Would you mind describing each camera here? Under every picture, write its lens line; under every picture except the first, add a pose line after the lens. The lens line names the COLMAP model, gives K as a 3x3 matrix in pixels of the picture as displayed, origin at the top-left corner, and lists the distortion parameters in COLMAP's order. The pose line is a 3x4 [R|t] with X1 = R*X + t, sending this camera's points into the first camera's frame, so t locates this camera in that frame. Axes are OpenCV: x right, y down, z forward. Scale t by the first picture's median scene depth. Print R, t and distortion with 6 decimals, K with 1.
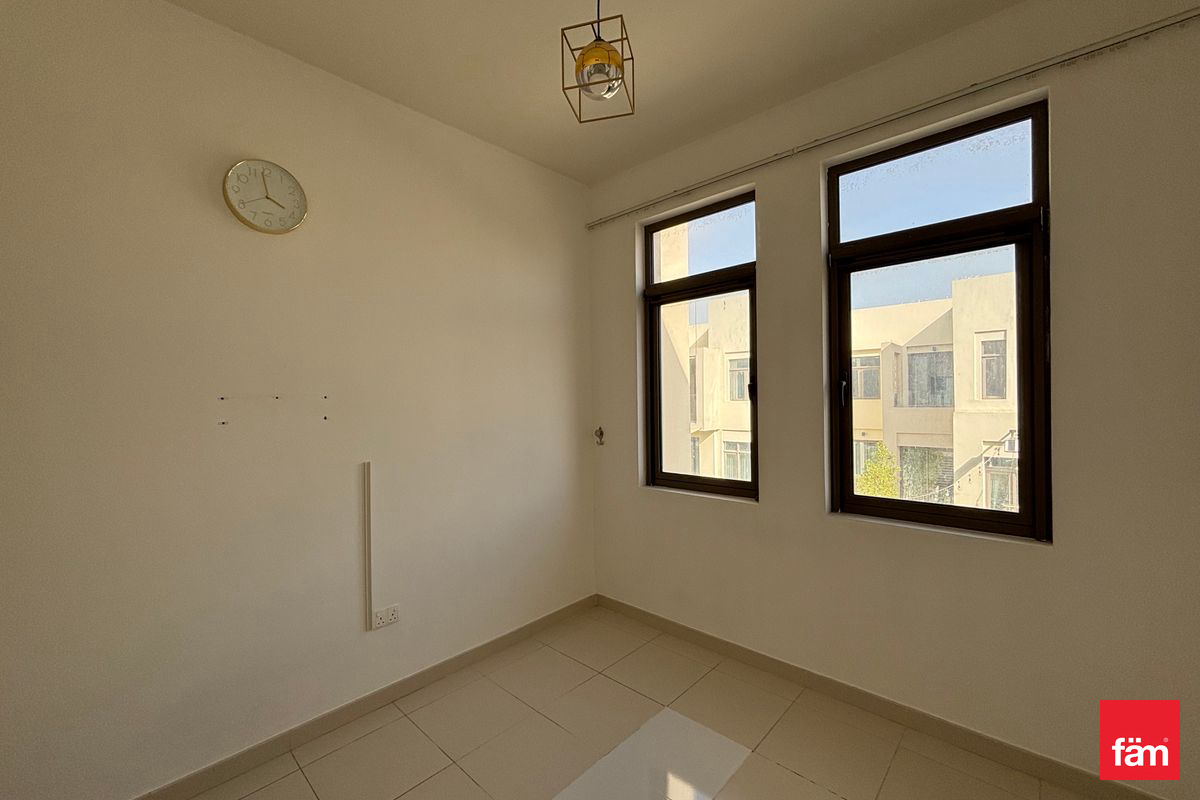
lens RADIAL K [[485.3, 0, 593.6], [0, 485.3, 400.1], [0, 0, 1]] dist [0.008518, -0.002838]
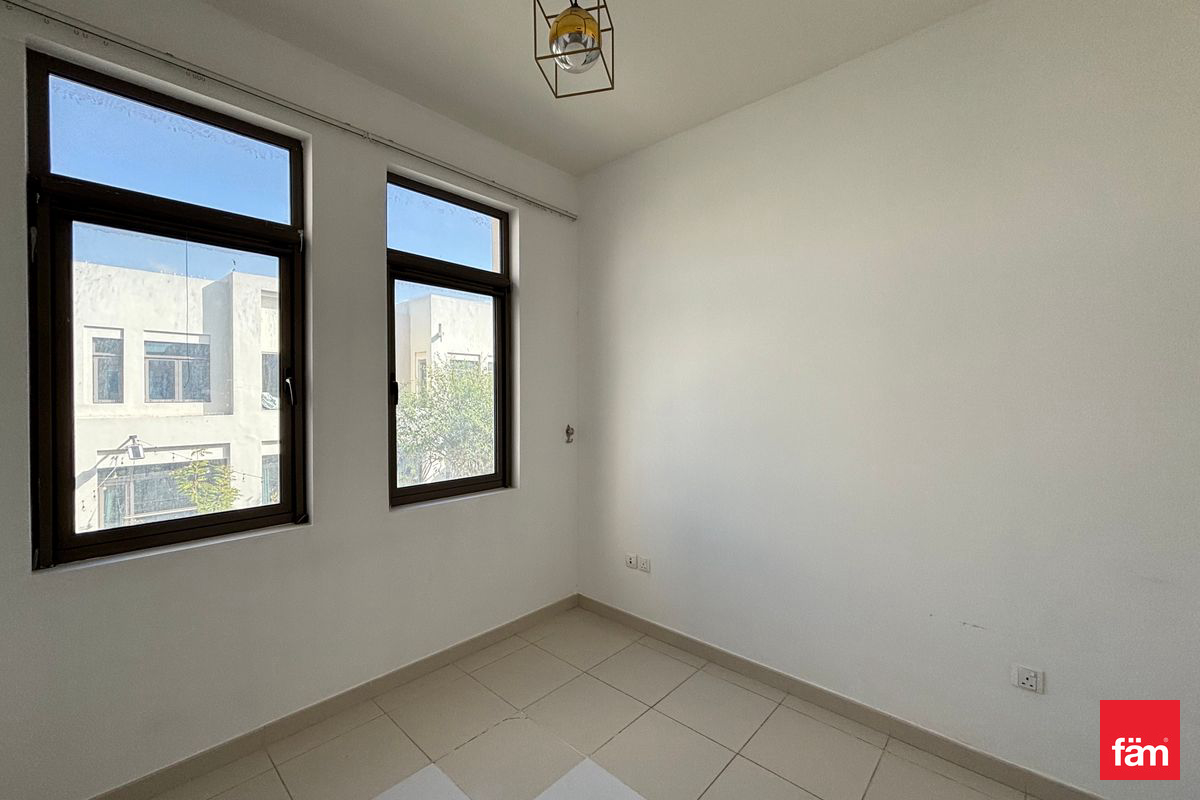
lens RADIAL K [[485.3, 0, 604.2], [0, 485.3, 402.0], [0, 0, 1]] dist [0.008518, -0.002838]
pose [[-0.019656, 0.000455, 0.999807, -0.269081], [0.006256, 0.999980, -0.000332, 0.004608], [-0.999787, 0.006248, -0.019659, 0.283660]]
